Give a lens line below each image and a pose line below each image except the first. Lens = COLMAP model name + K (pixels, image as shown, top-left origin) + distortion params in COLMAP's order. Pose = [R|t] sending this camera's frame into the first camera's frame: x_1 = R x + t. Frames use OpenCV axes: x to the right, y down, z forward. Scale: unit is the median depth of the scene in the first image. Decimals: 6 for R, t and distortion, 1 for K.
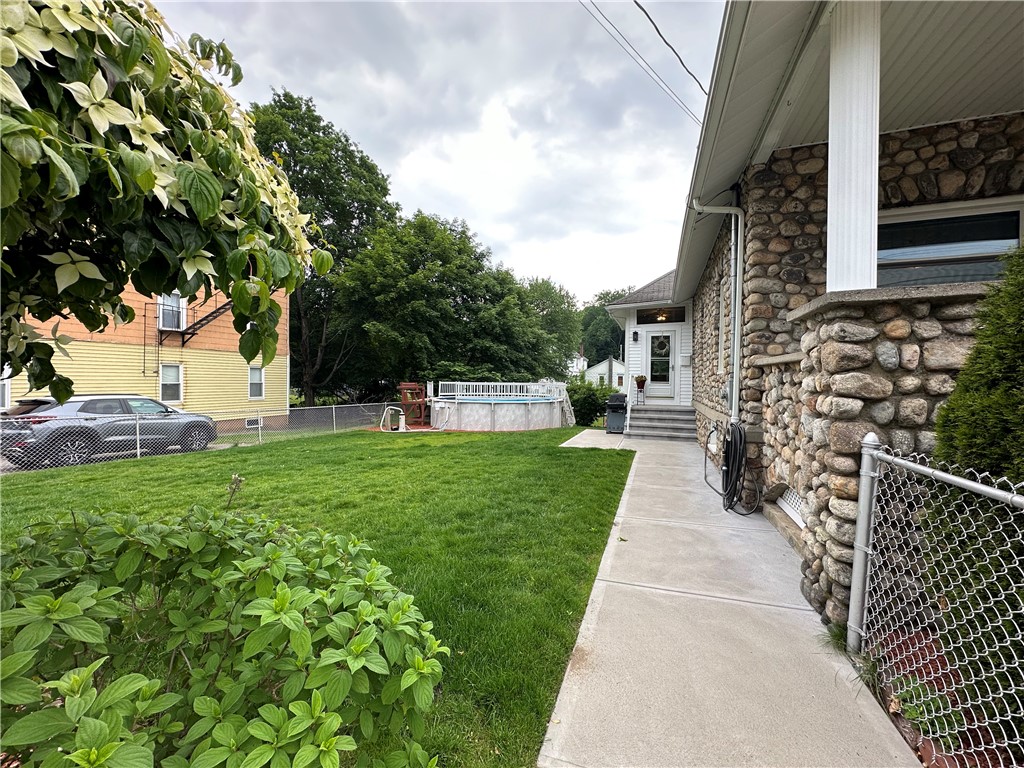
lens RADIAL K [[404.7, 0, 515.4], [0, 404.7, 386.4], [0, 0, 1]] dist [-0.001414, -0.000519]
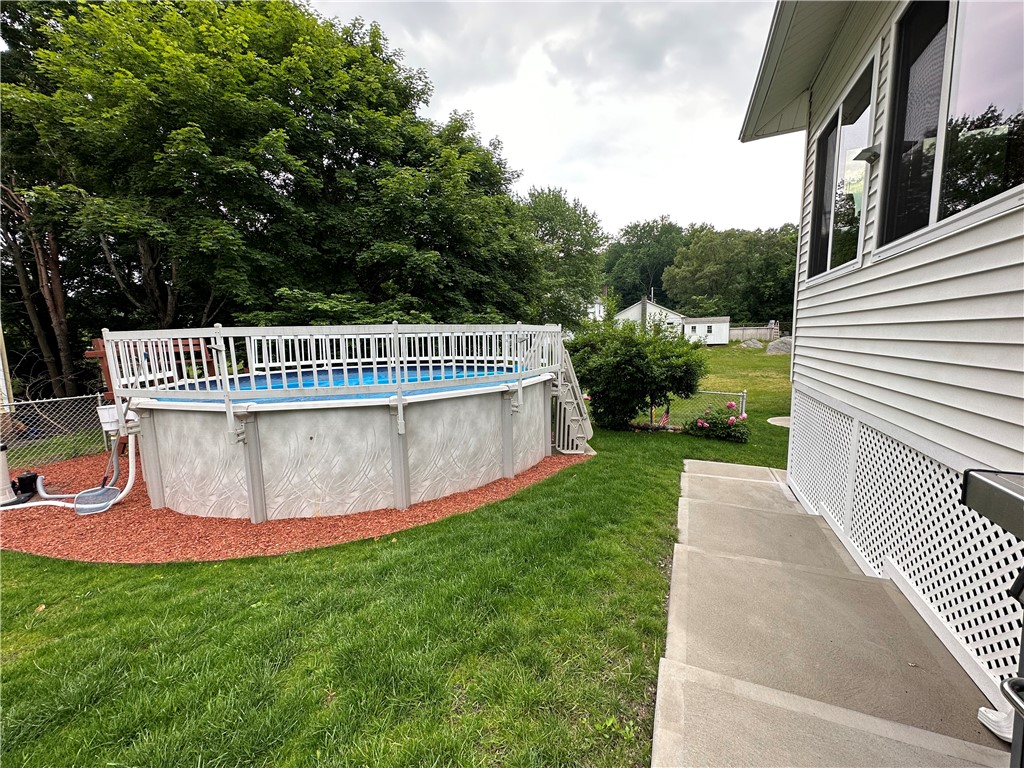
lens RADIAL K [[404.7, 0, 509.3], [0, 404.7, 383.6], [0, 0, 1]] dist [-0.001414, -0.000519]
pose [[0.997197, -0.023698, -0.070967, 0.070628], [0.030937, 0.994229, 0.102720, 0.002190], [0.068123, -0.104628, 0.992176, 0.450630]]
